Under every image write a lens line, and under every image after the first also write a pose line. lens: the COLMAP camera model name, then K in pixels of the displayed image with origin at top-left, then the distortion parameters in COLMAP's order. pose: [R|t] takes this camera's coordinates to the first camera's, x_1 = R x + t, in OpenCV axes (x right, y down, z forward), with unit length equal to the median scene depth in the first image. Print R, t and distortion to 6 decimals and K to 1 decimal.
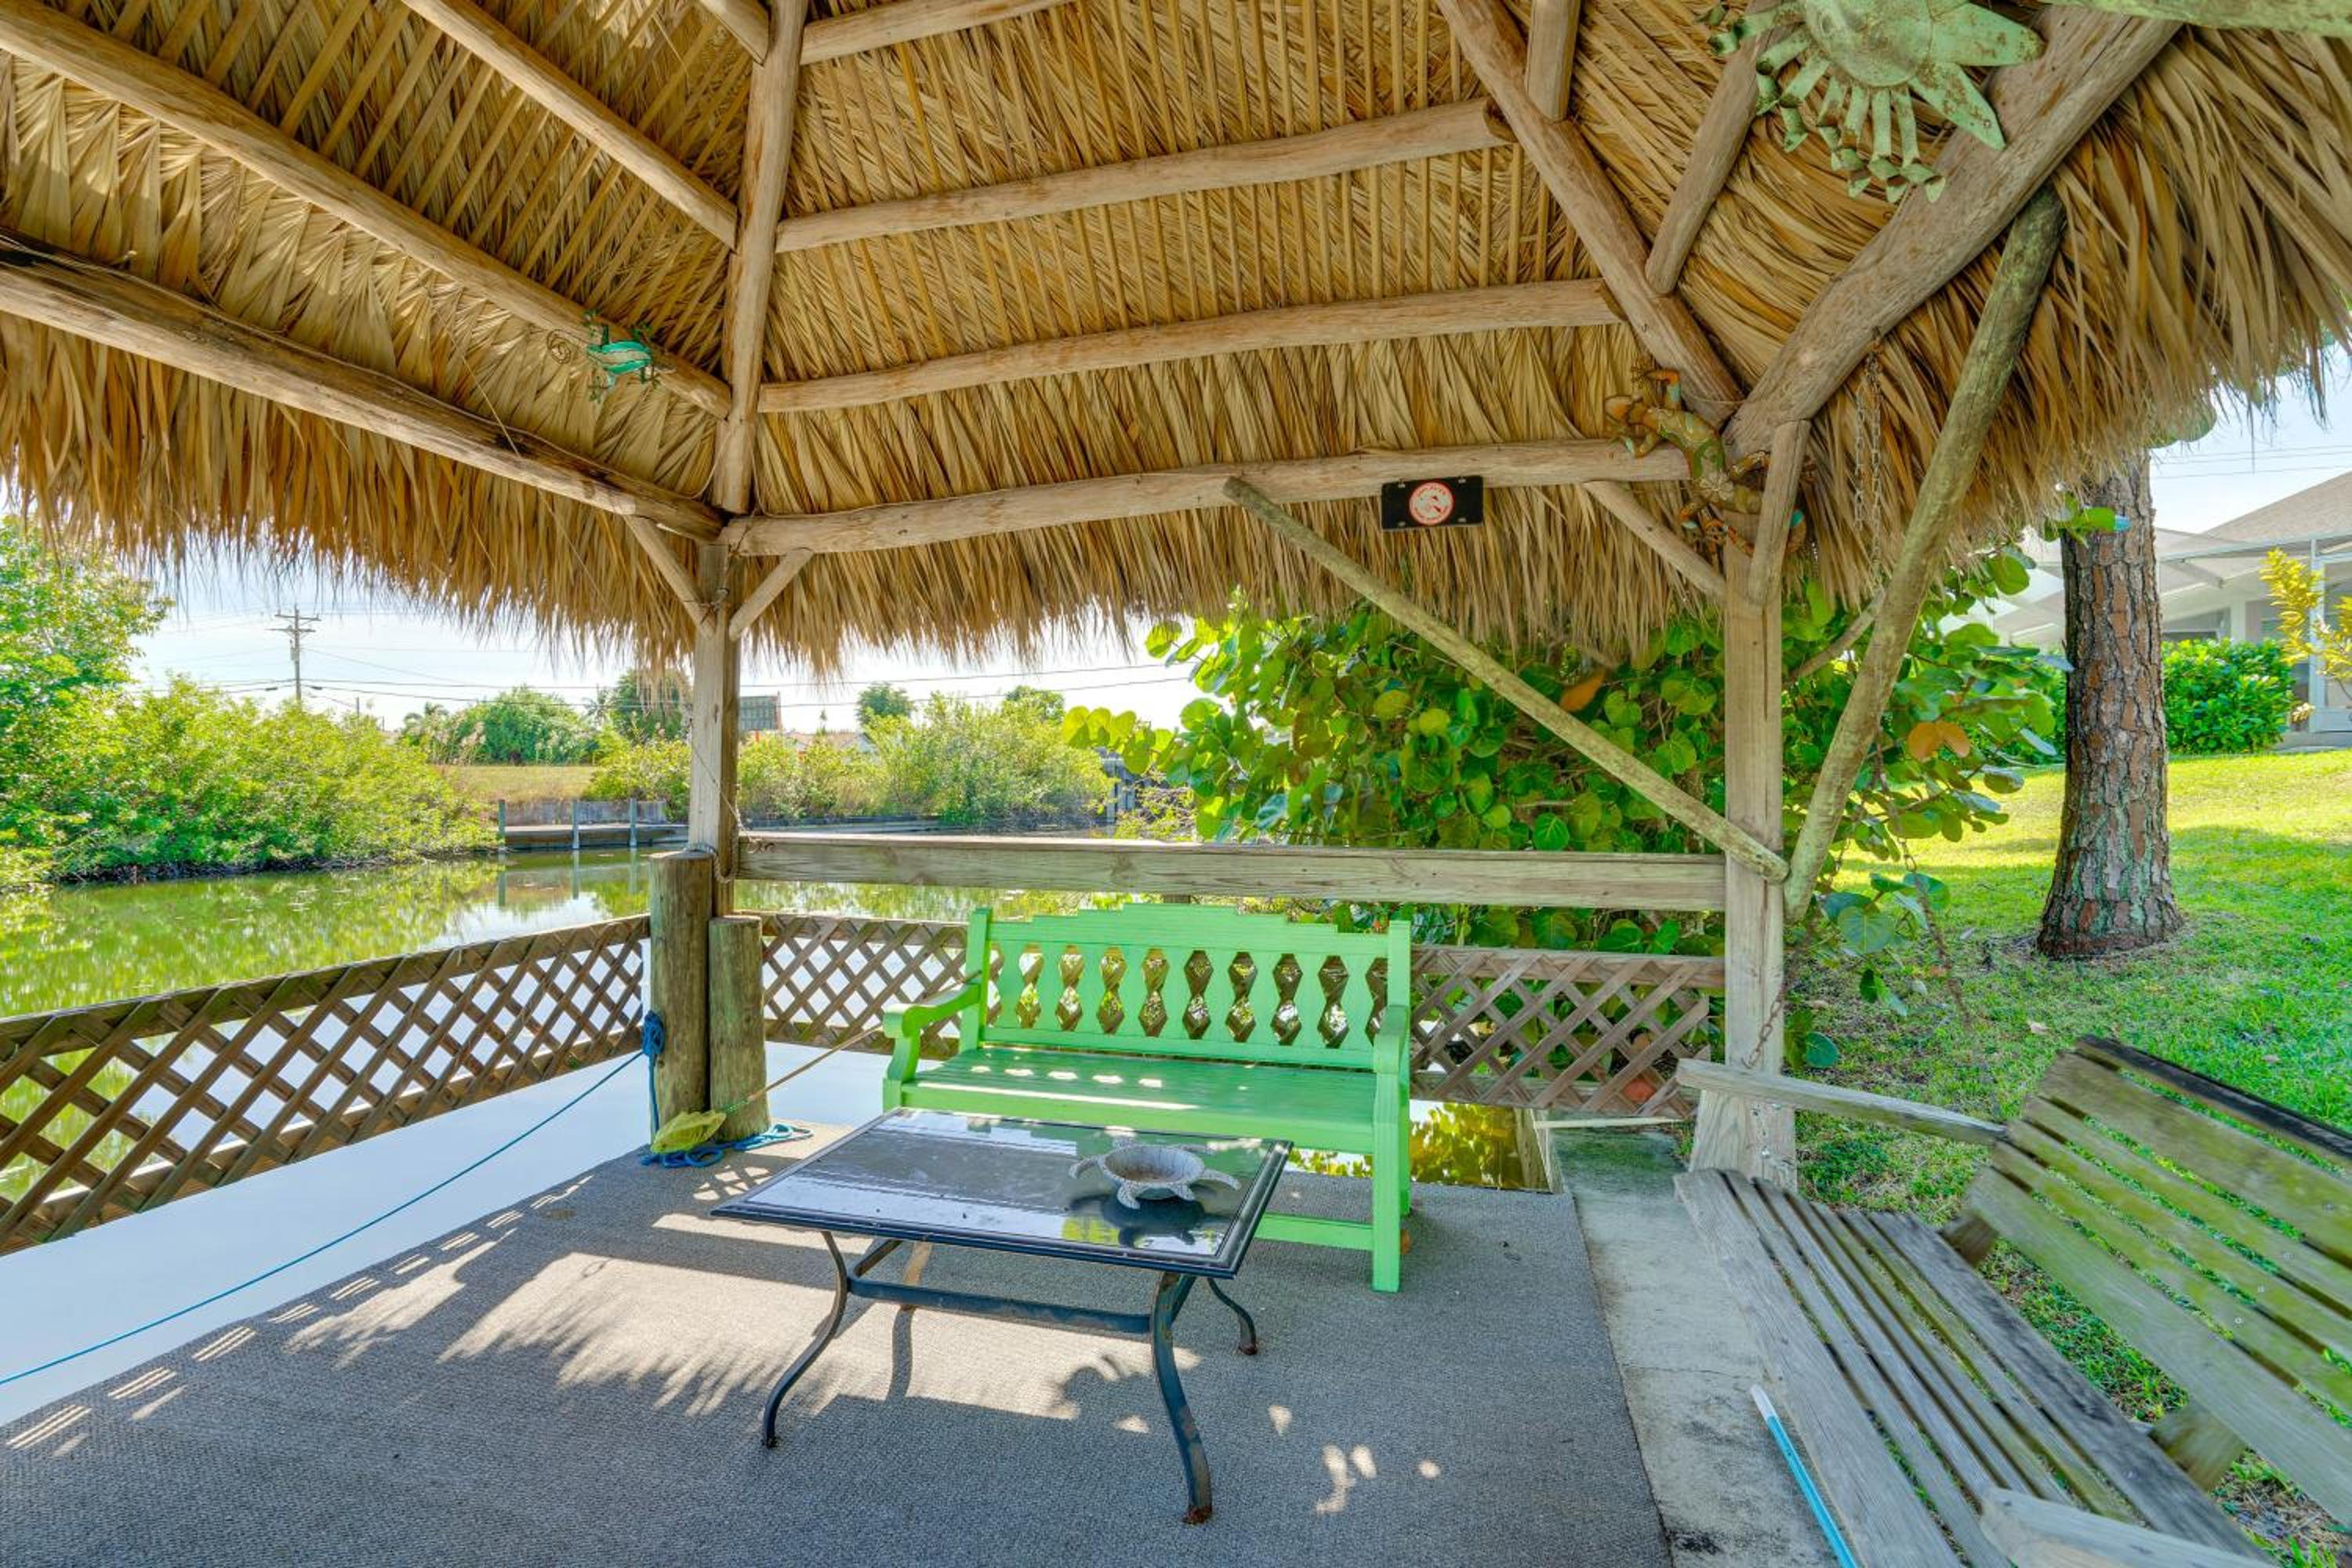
lens RADIAL K [[1063.7, 0, 1176.0], [0, 1063.7, 784.0], [0, 0, 1]] dist [-0.013078, 0.000363]
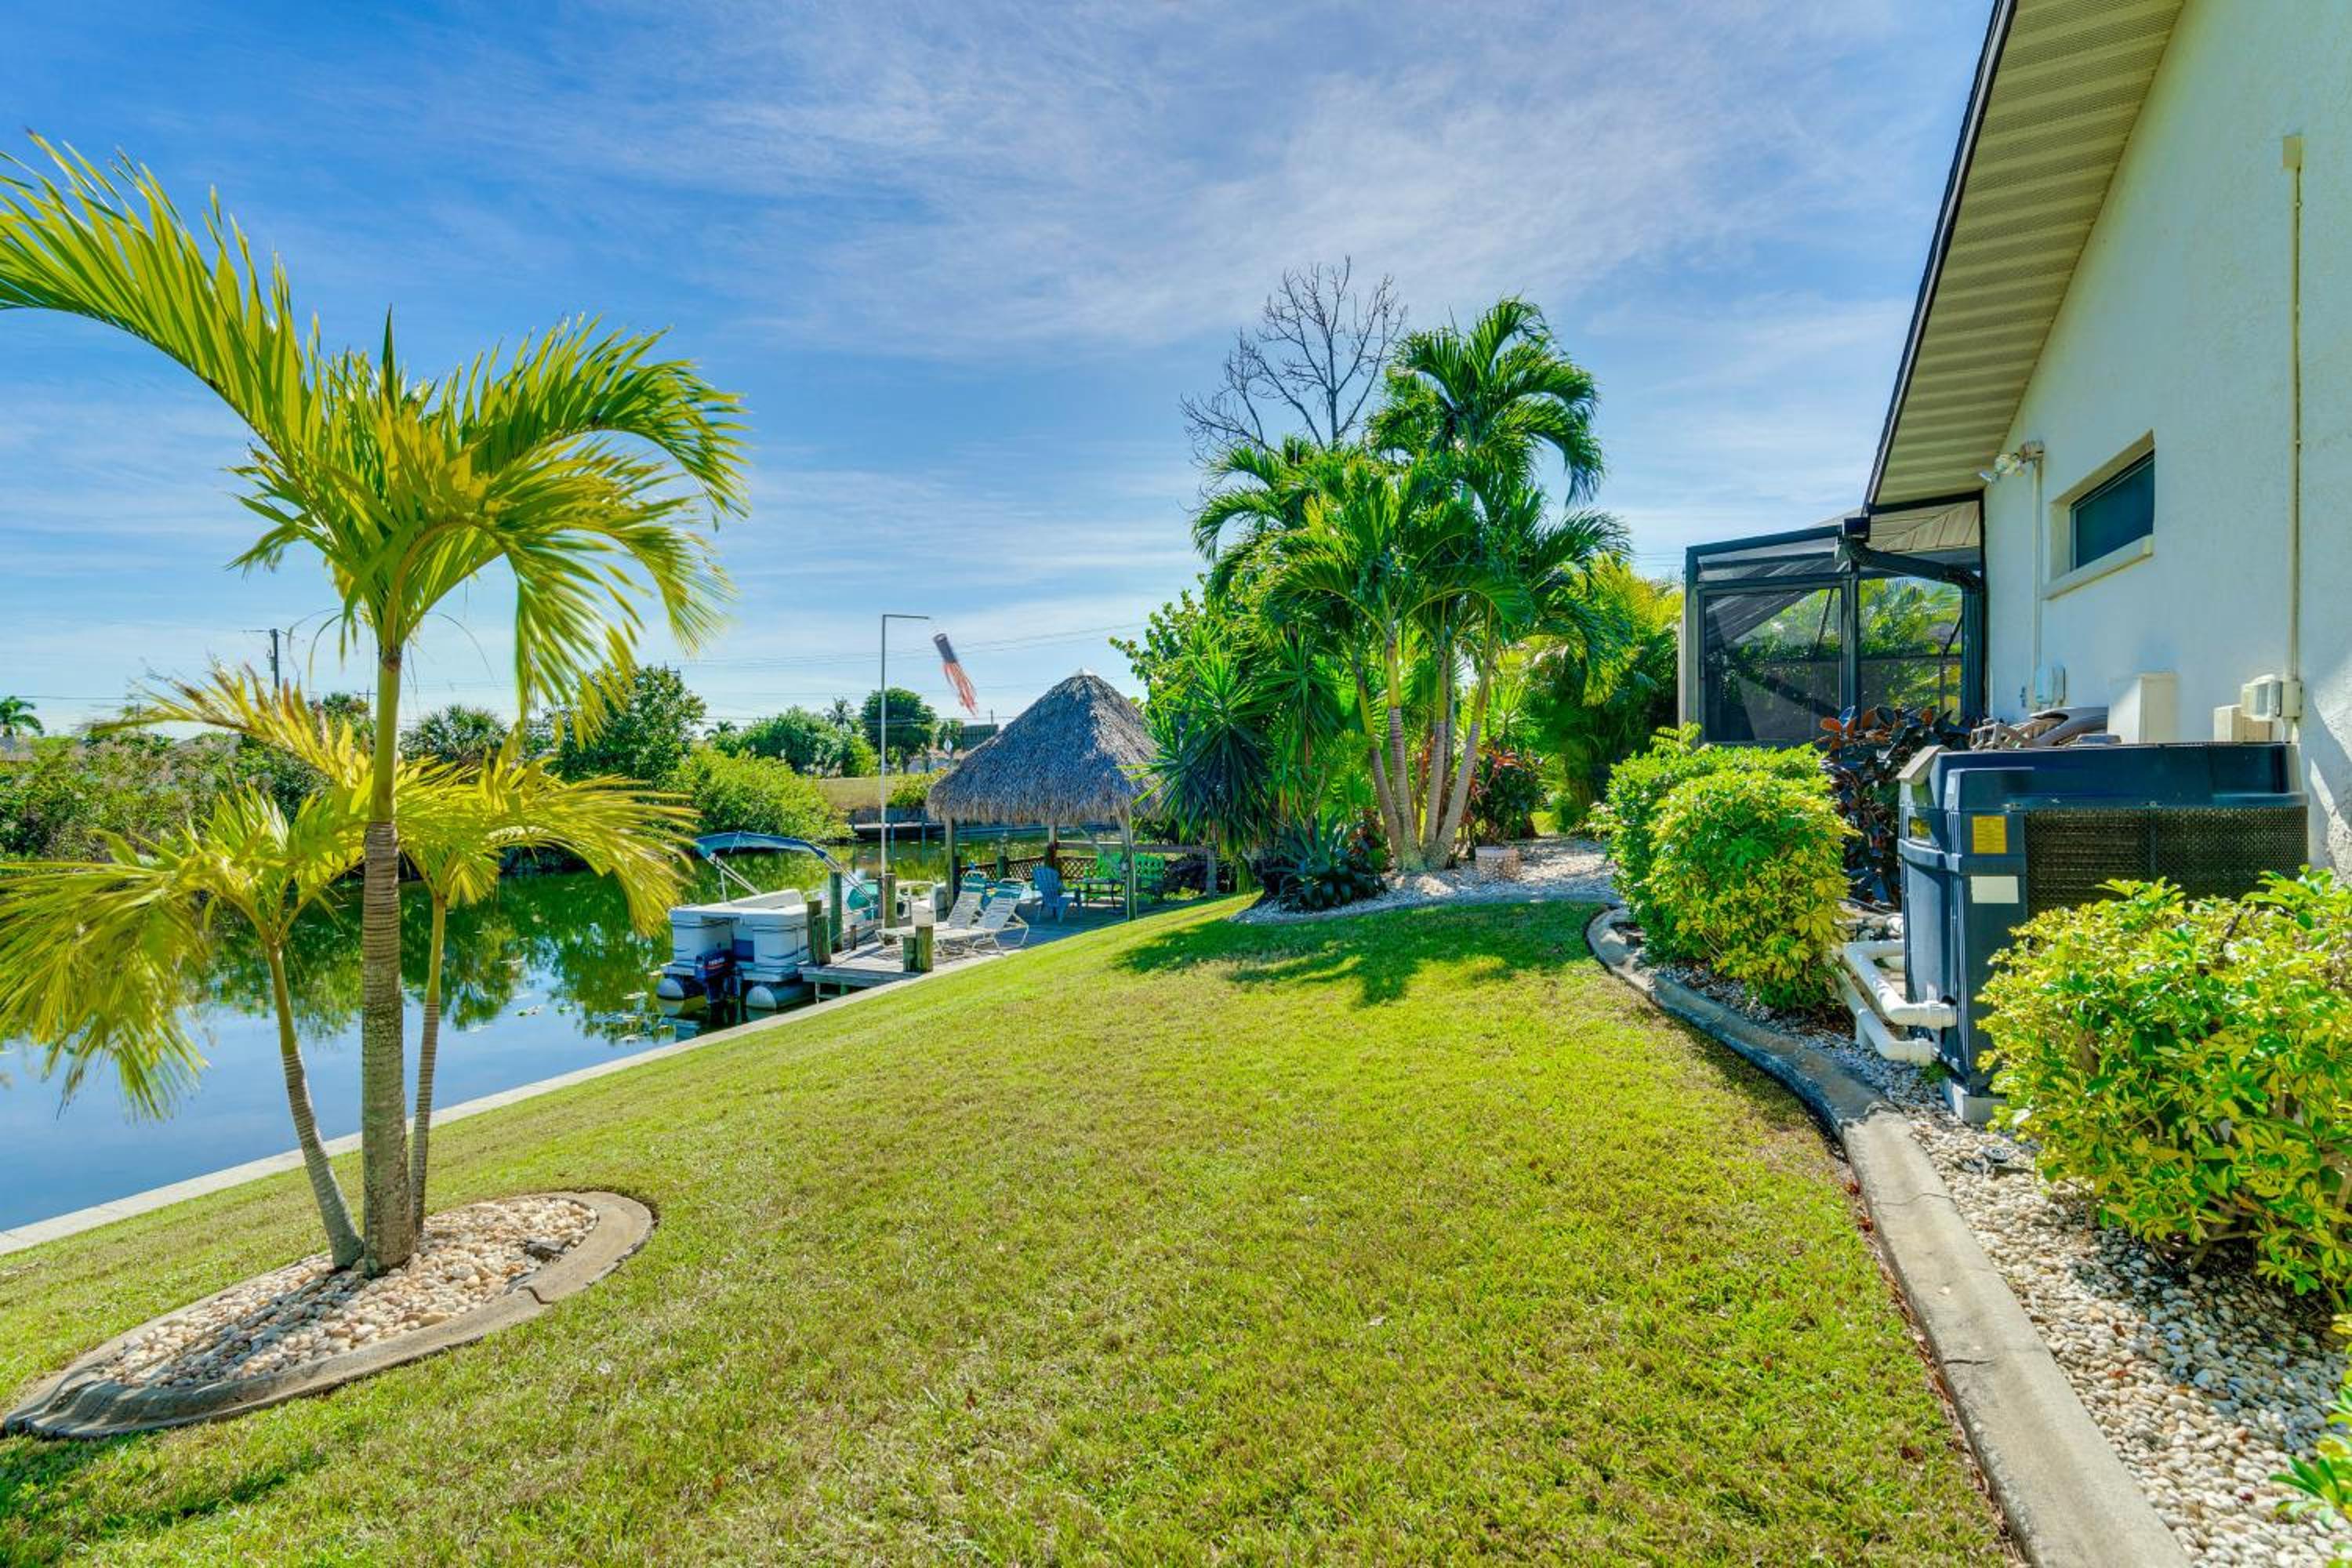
lens RADIAL K [[1063.7, 0, 1176.0], [0, 1063.7, 784.0], [0, 0, 1]] dist [-0.013078, 0.000363]
pose [[0.985584, -0.005836, -0.169086, 0.193722], [0.007867, 0.999905, 0.011346, -0.052920], [0.169004, -0.012513, 0.985536, -0.738937]]
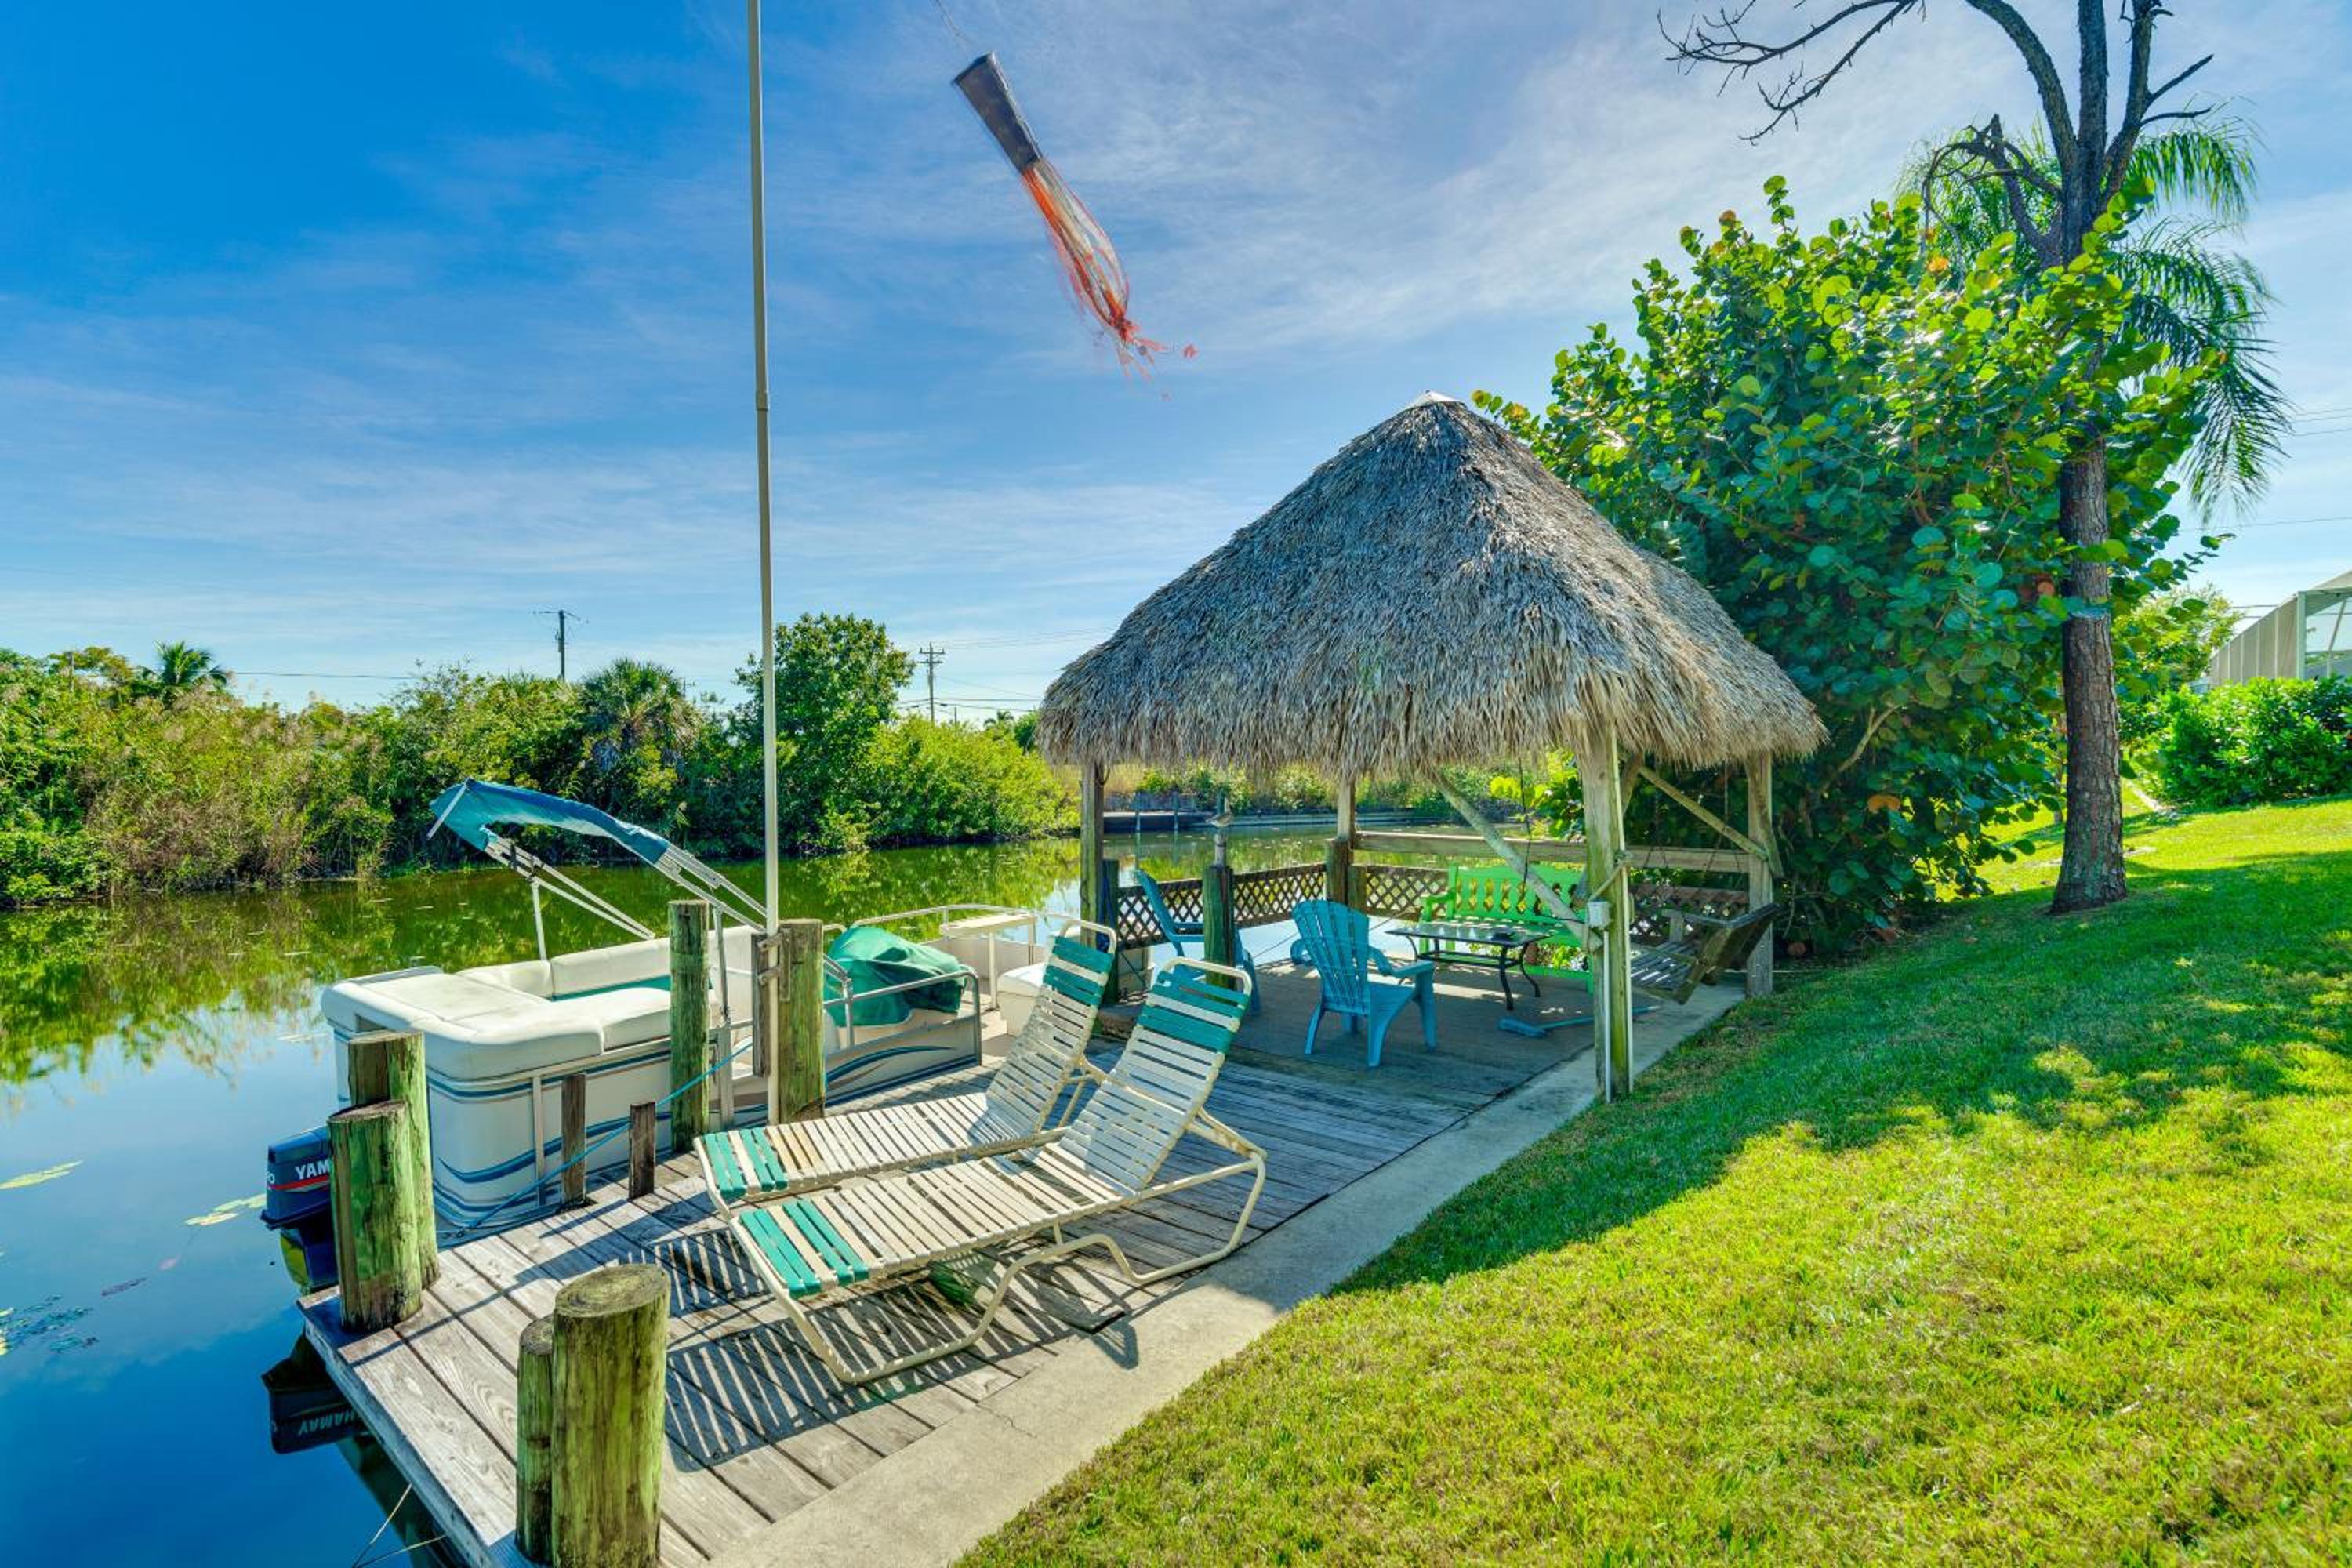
lens RADIAL K [[1063.7, 0, 1176.0], [0, 1063.7, 784.0], [0, 0, 1]] dist [-0.013078, 0.000363]
pose [[0.907199, 0.003353, -0.420689, 0.043971], [0.001650, 0.999932, 0.011528, -0.016431], [0.420699, -0.011152, 0.907132, -0.246340]]
